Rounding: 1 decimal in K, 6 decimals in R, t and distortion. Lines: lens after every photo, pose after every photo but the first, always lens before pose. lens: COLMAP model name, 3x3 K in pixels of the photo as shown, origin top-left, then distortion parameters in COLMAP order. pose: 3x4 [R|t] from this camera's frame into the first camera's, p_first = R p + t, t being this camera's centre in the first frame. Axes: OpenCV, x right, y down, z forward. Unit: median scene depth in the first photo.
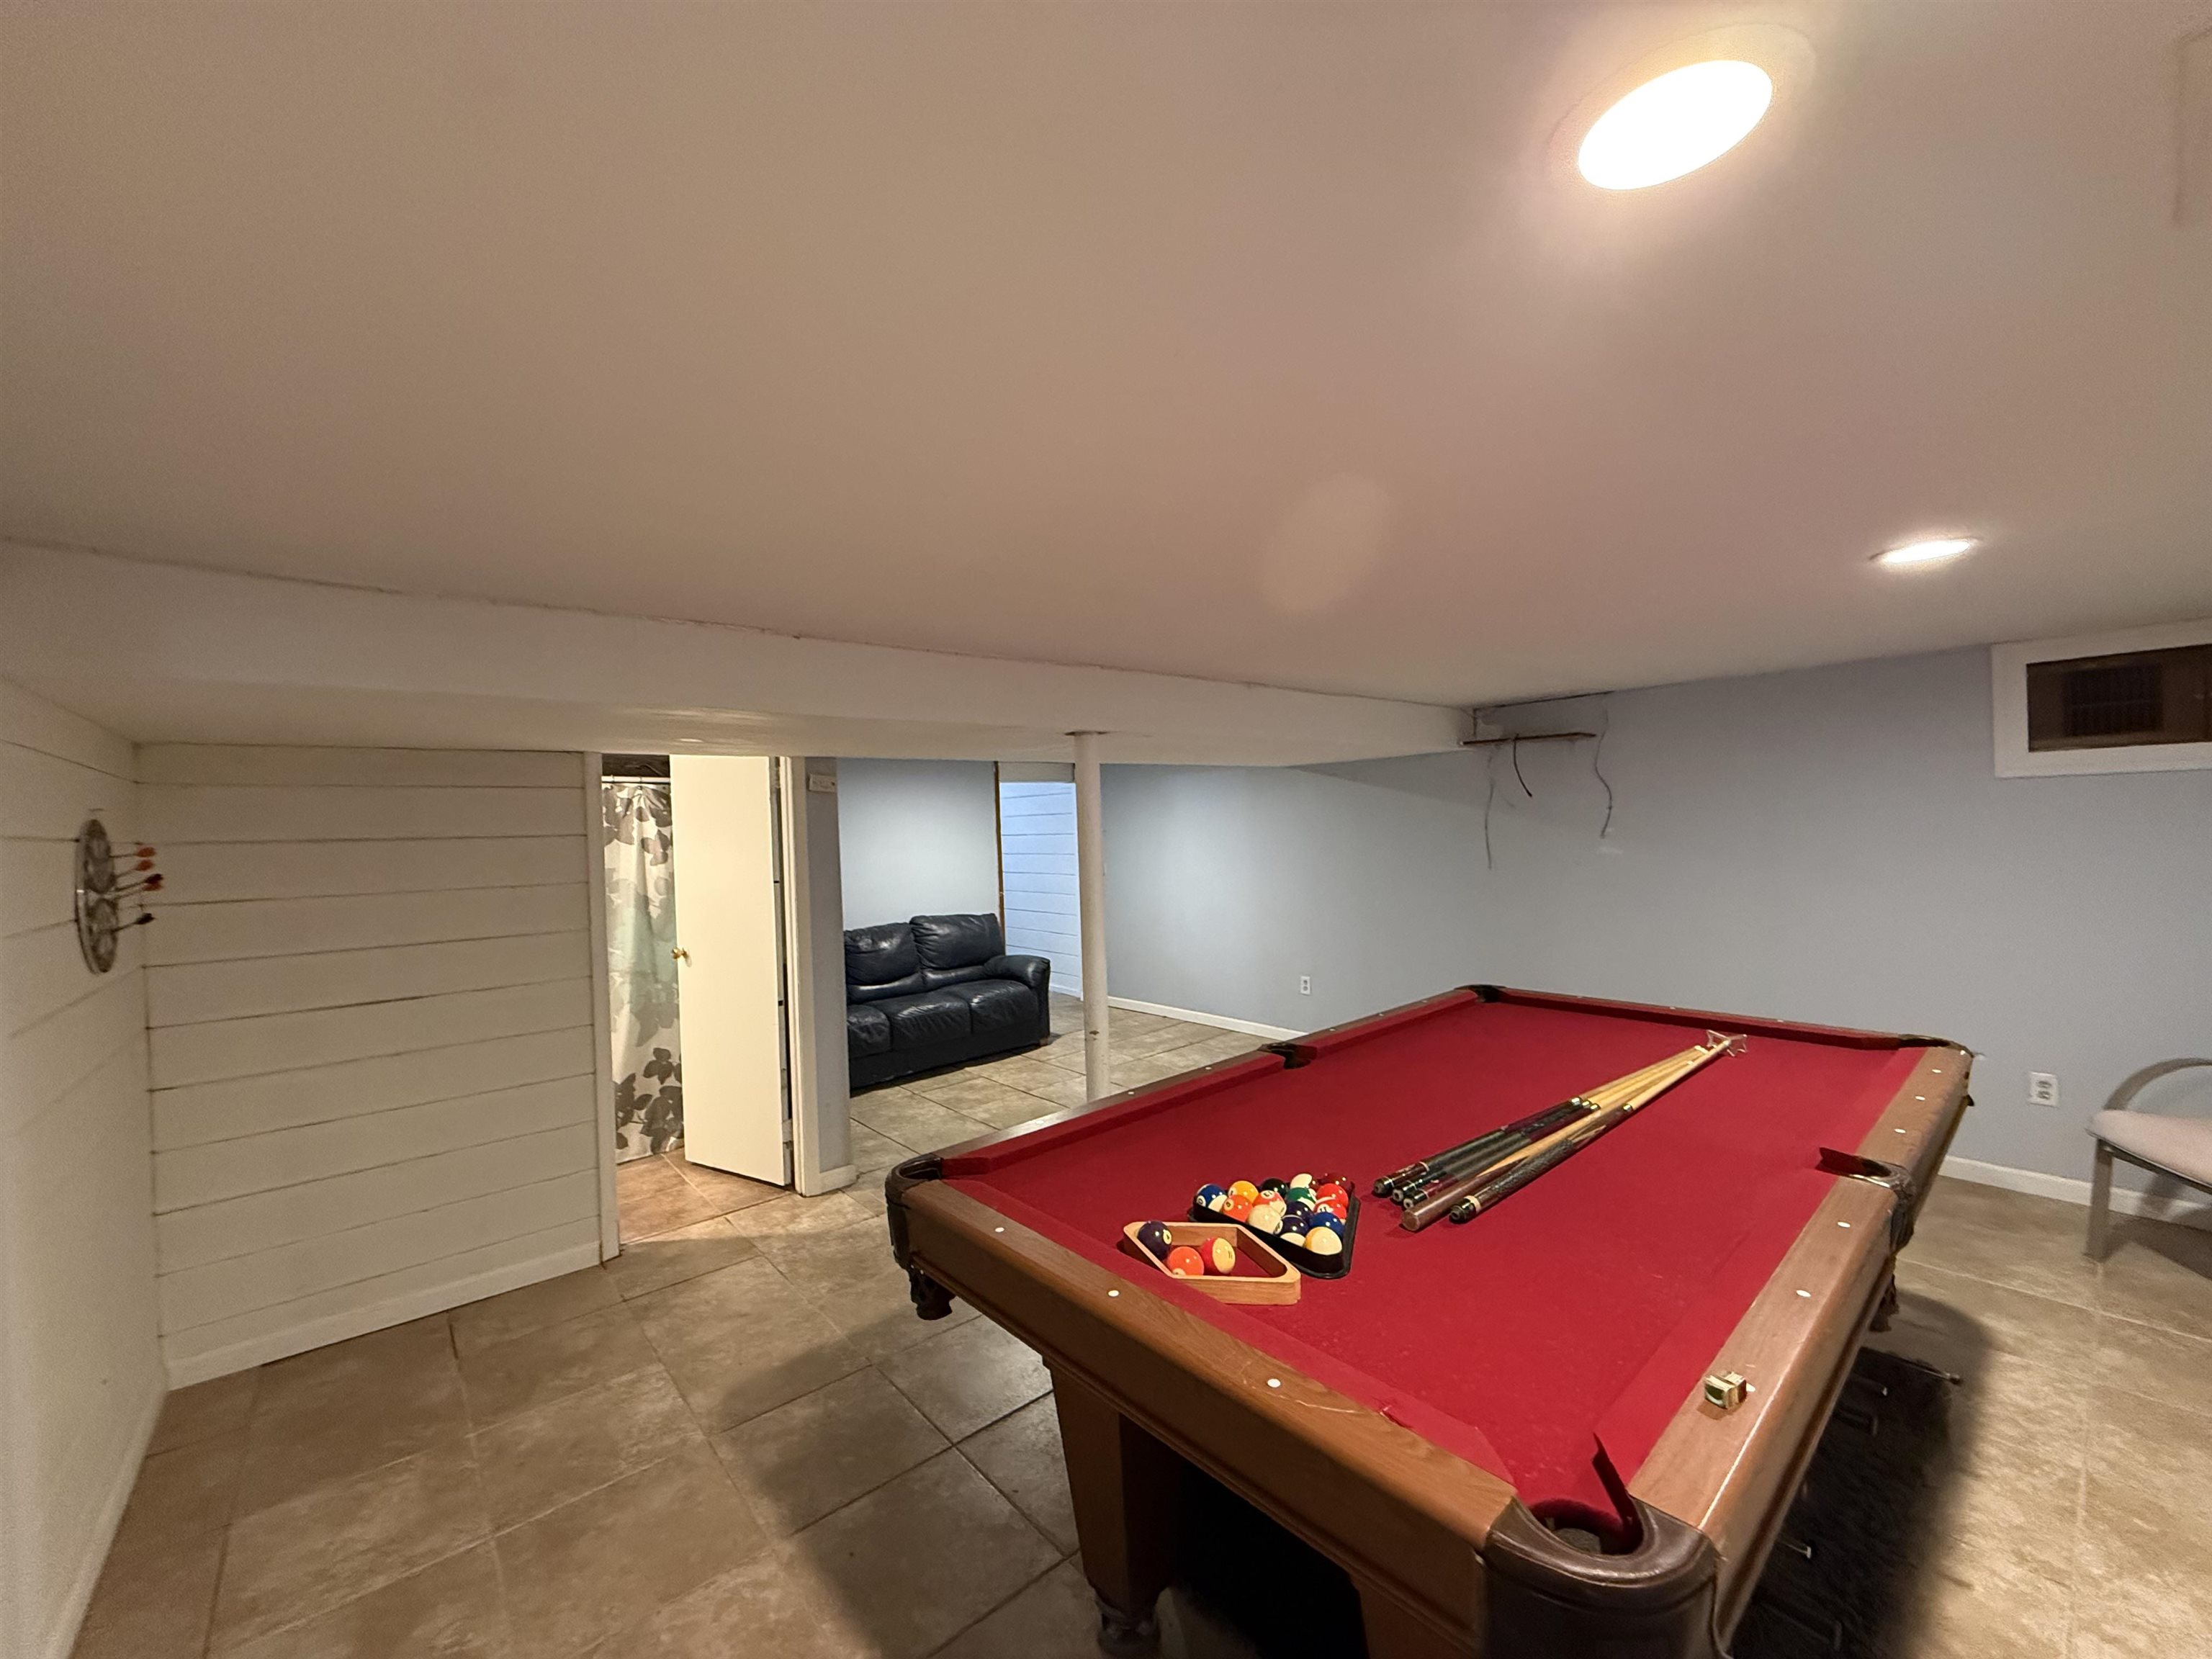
lens RADIAL K [[879.4, 0, 1095.3], [0, 879.4, 827.3], [0, 0, 1]] dist [-0.002164, 0.001158]
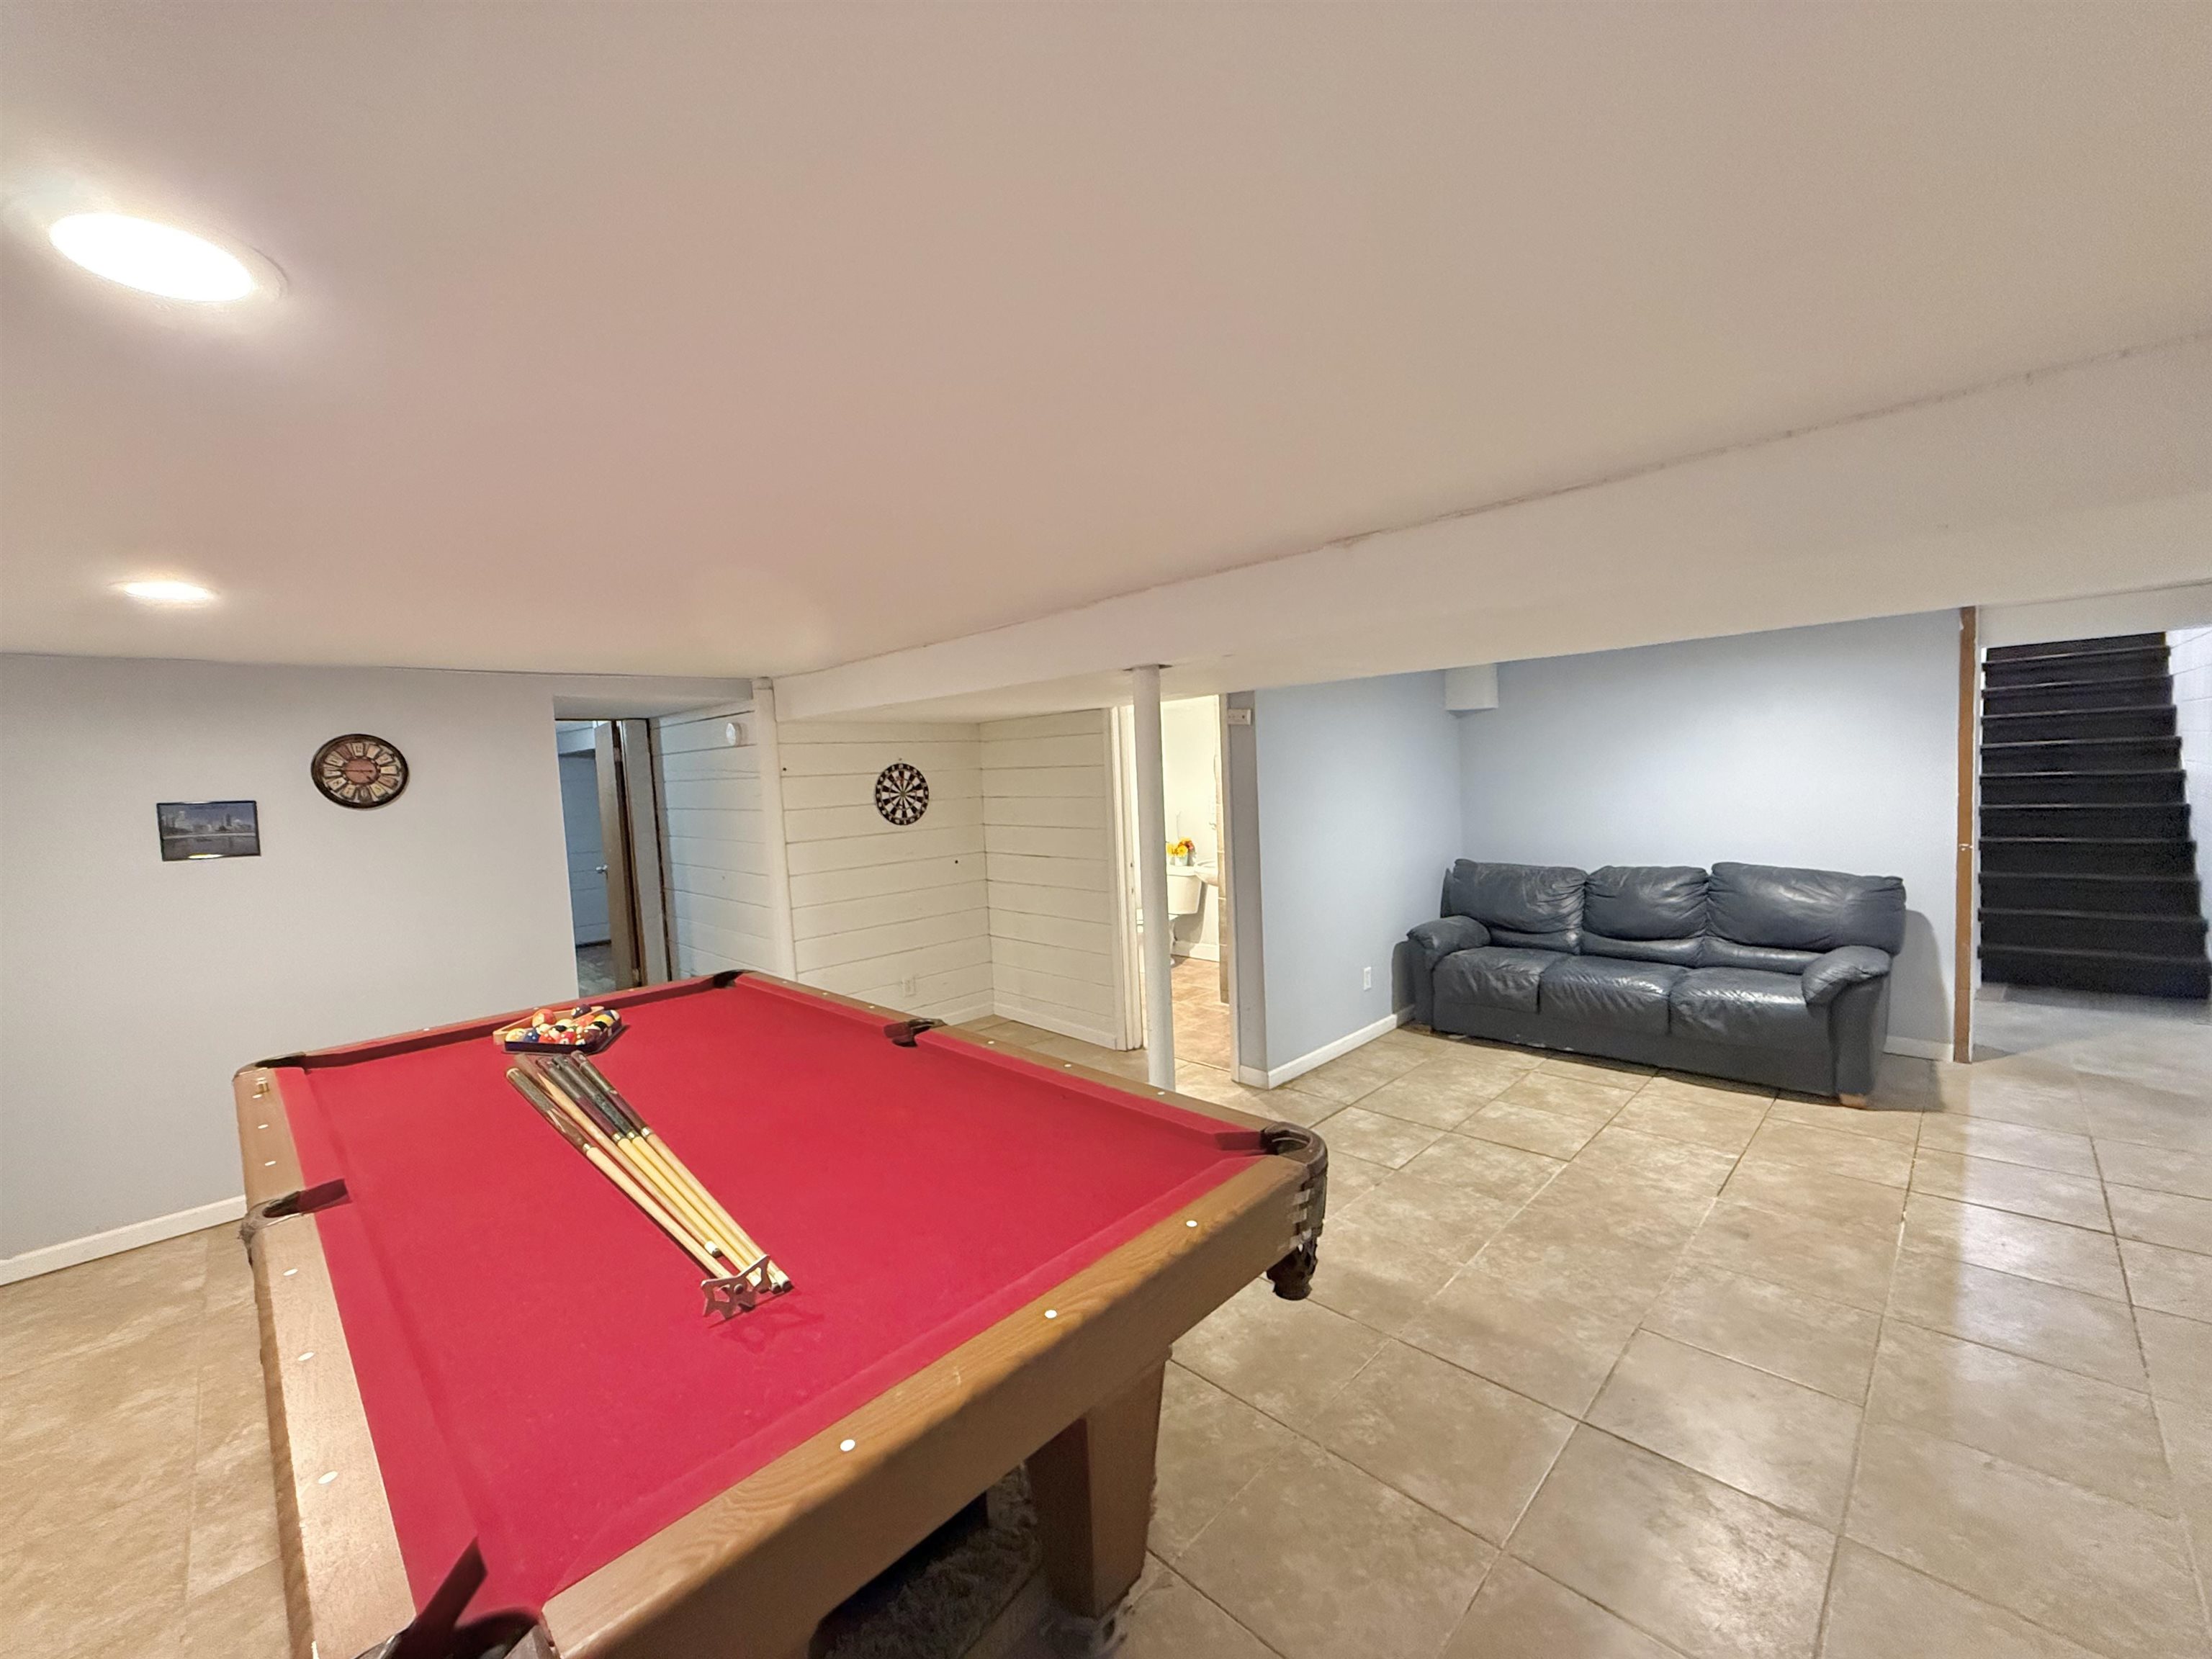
lens RADIAL K [[879.4, 0, 1097.4], [0, 879.4, 826.8], [0, 0, 1]] dist [-0.002164, 0.001158]
pose [[0.076765, 0.100437, -0.991978, 0.651417], [0.042935, 0.993657, 0.103930, -0.030832], [0.996124, -0.050569, 0.071966, 0.640220]]
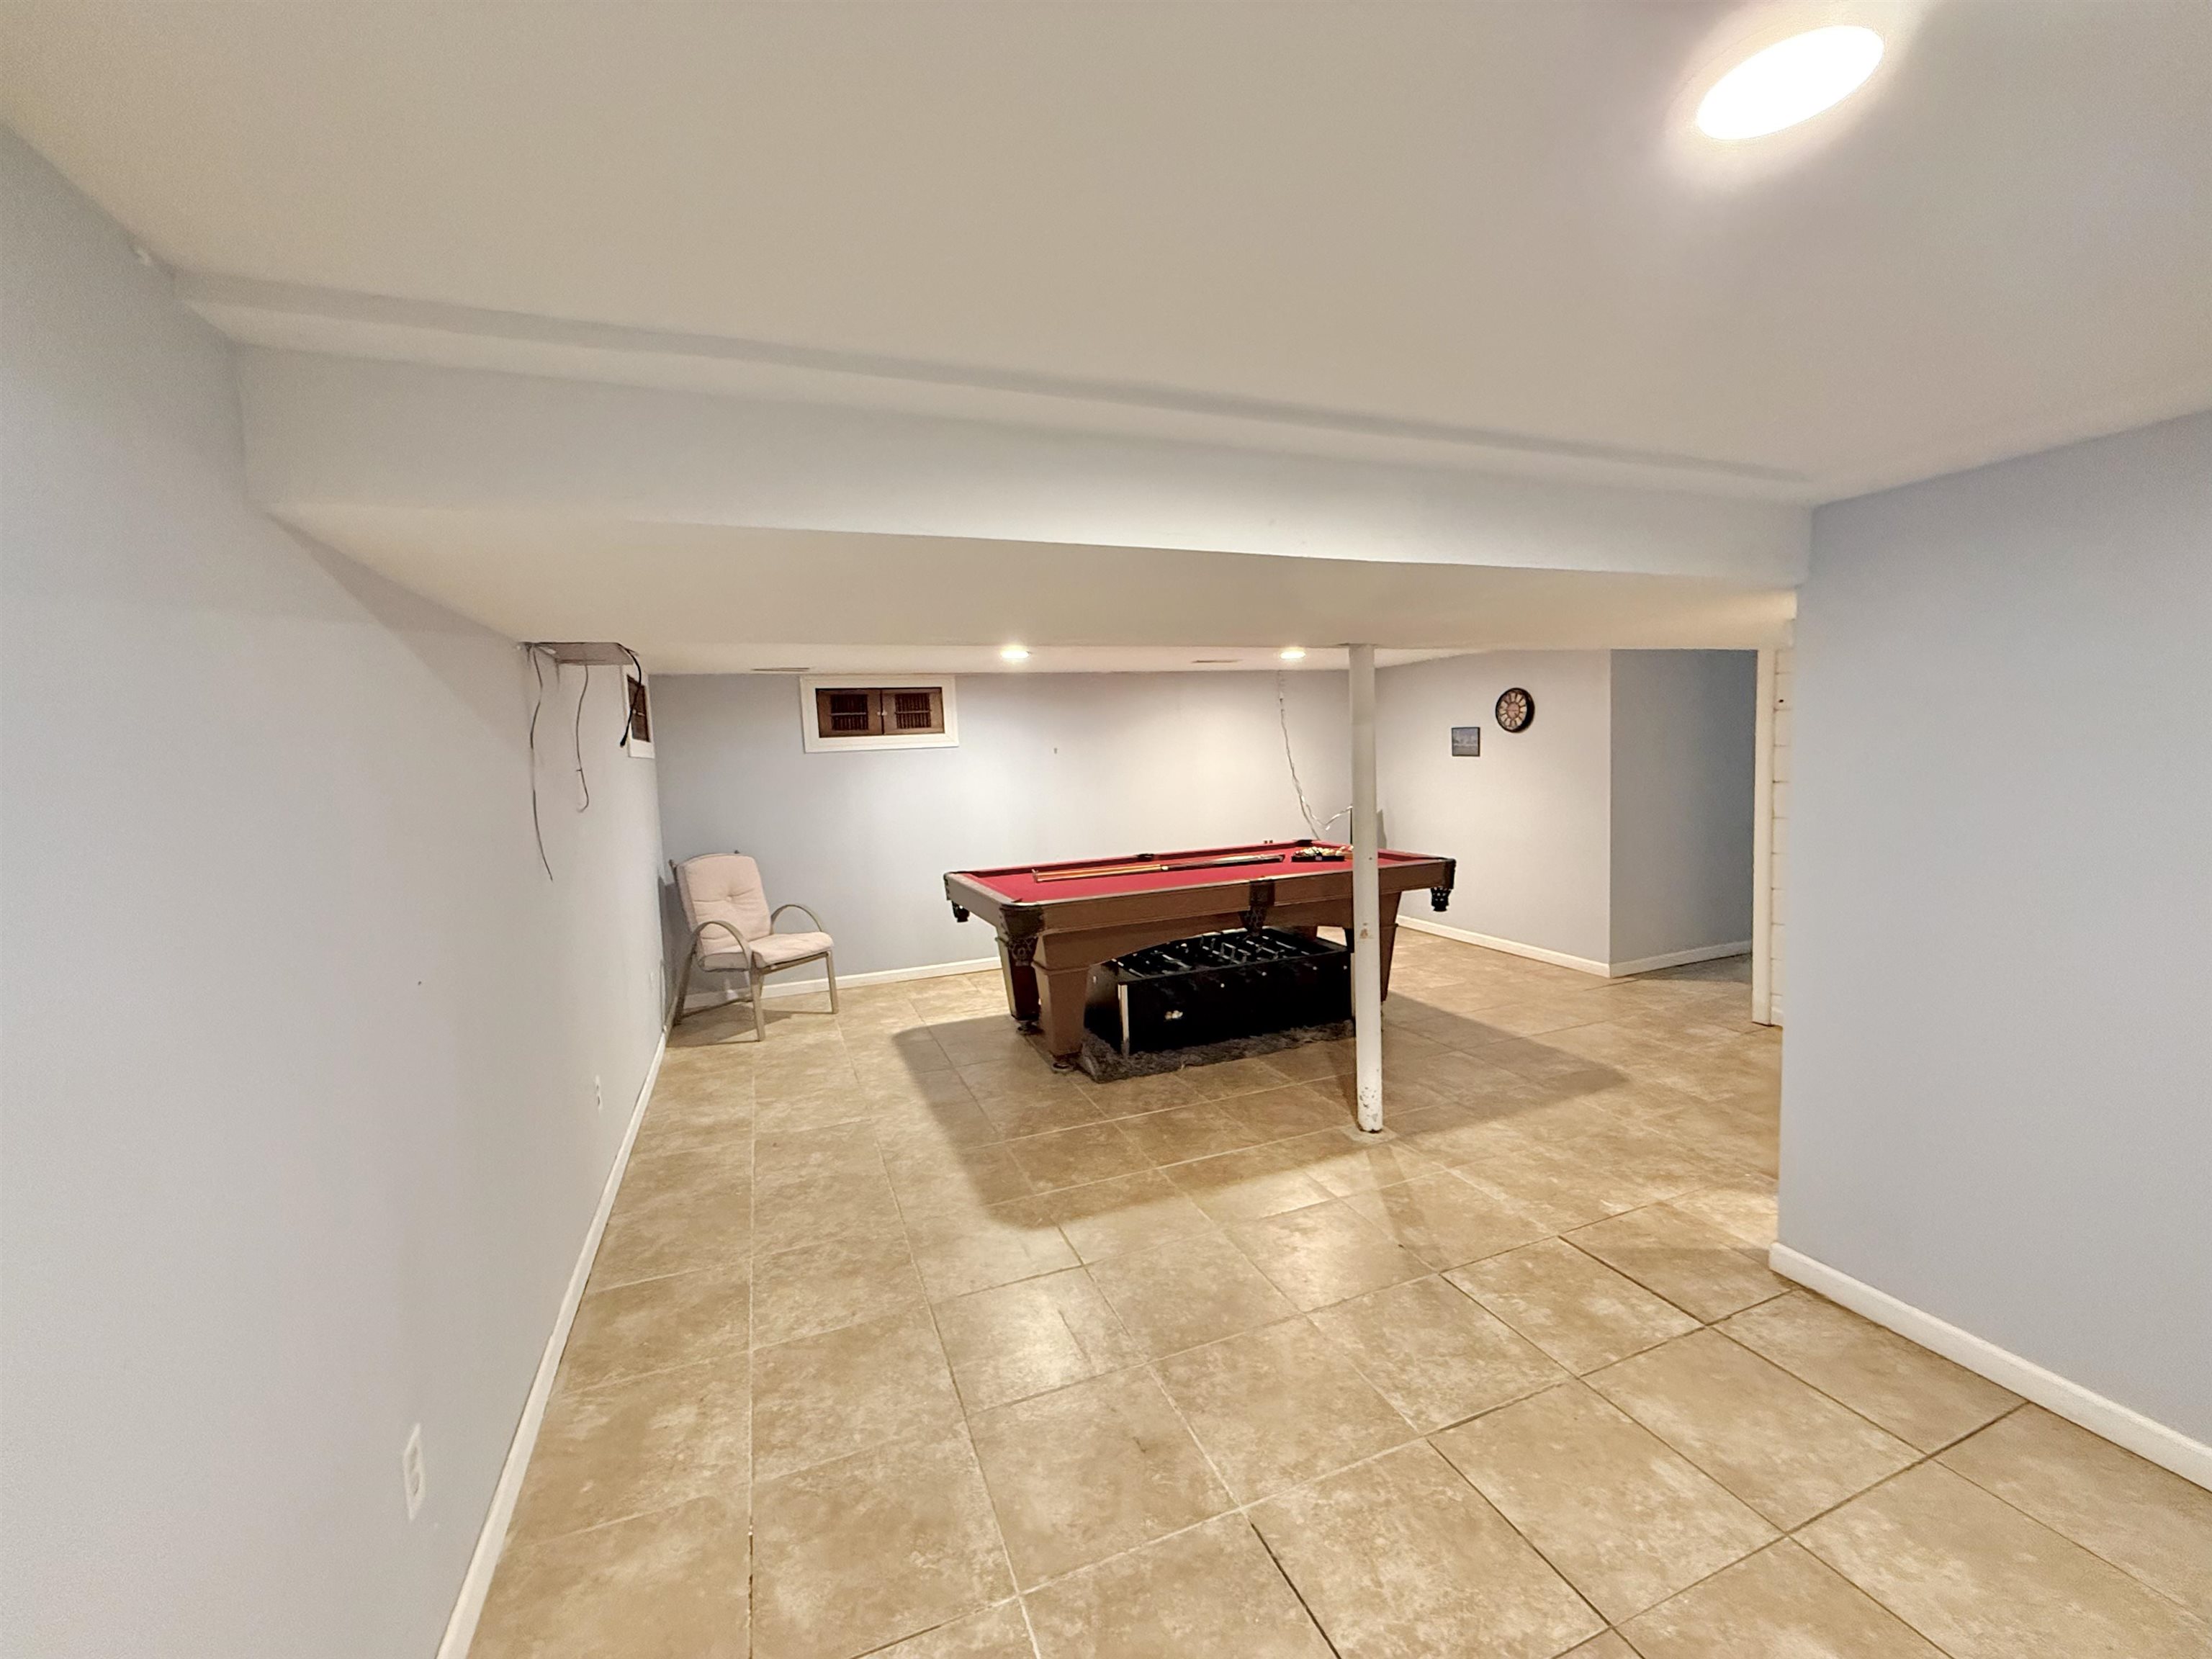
lens RADIAL K [[879.4, 0, 1103.4], [0, 879.4, 819.5], [0, 0, 1]] dist [-0.002164, 0.001158]
pose [[-0.945430, 0.048921, 0.322133, -0.032792], [0.074154, 0.995026, 0.066524, 0.002841], [-0.317276, 0.086781, -0.944354, 1.509822]]
